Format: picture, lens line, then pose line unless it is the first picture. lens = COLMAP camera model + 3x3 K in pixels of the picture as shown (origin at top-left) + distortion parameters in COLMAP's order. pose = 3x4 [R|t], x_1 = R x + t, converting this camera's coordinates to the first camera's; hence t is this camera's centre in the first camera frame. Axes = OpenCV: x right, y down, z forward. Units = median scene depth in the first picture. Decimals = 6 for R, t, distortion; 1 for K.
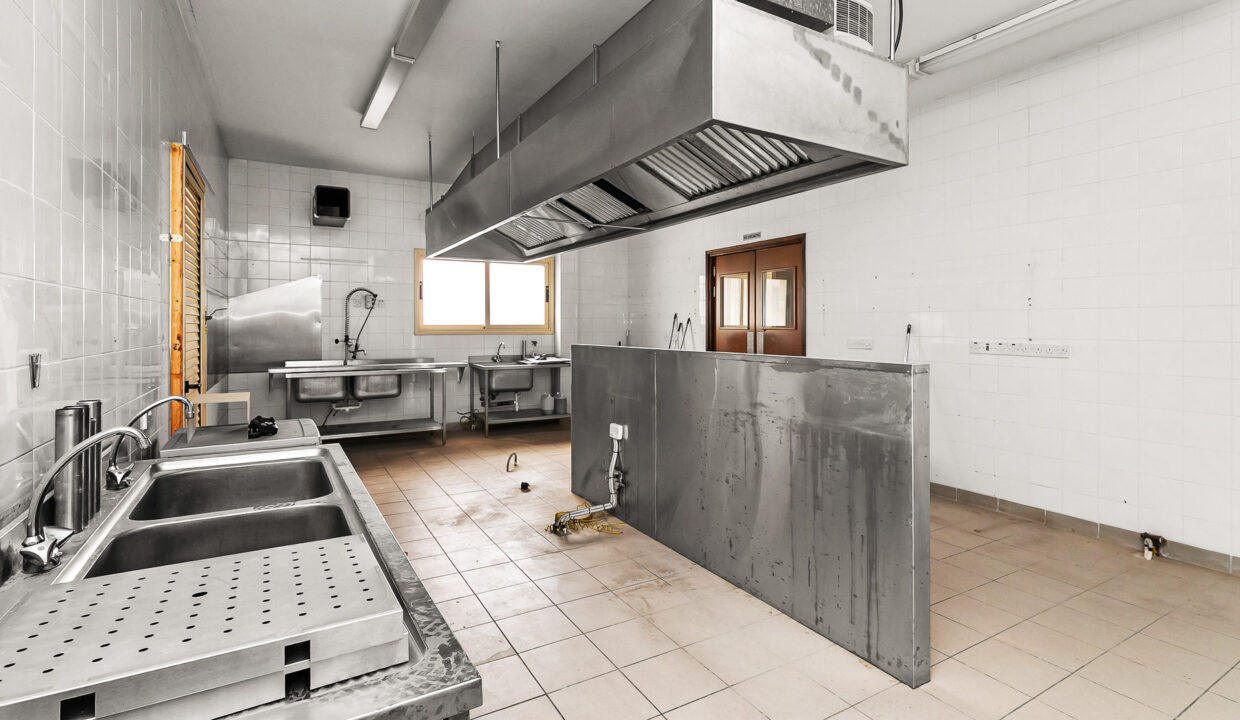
lens RADIAL K [[593.8, 0, 620.3], [0, 593.8, 326.0], [0, 0, 1]] dist [-0.000642, -0.000308]
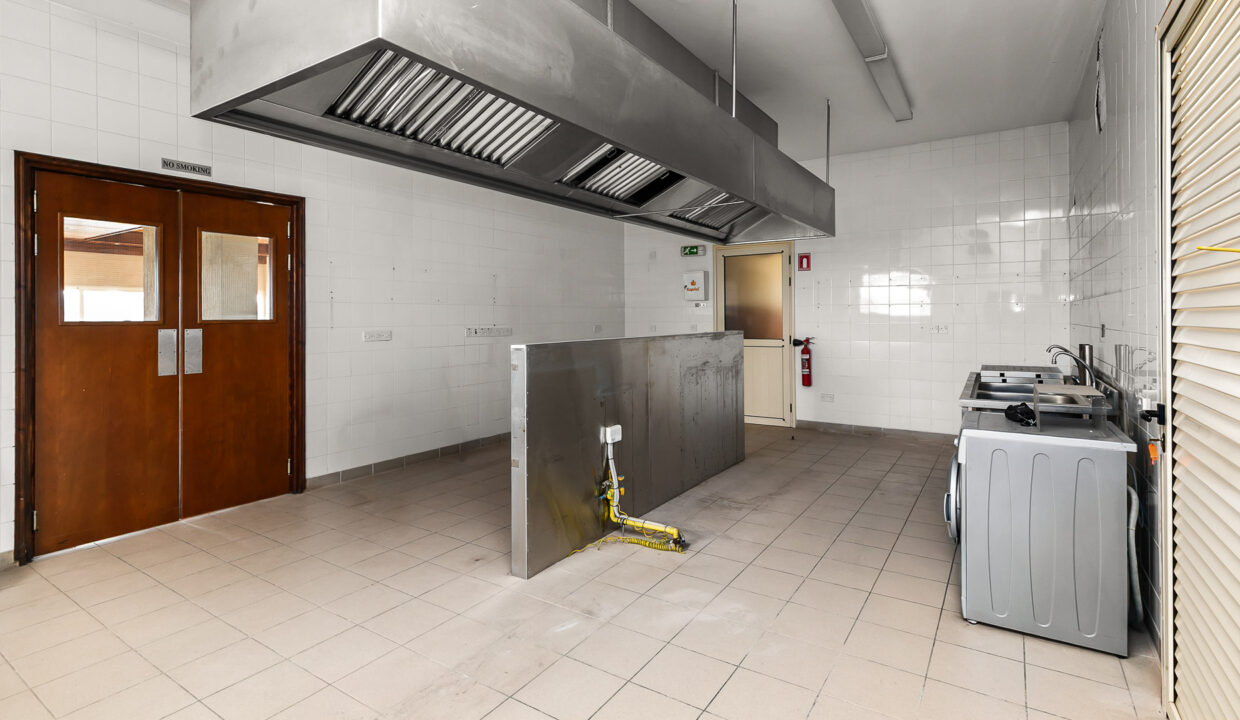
lens RADIAL K [[593.8, 0, 620.3], [0, 593.8, 326.0], [0, 0, 1]] dist [-0.000642, -0.000308]
pose [[-0.435673, -0.015300, 0.899975, -0.762895], [0.003101, 0.999824, 0.018498, -0.000960], [-0.900100, 0.010850, -0.435549, 1.295245]]
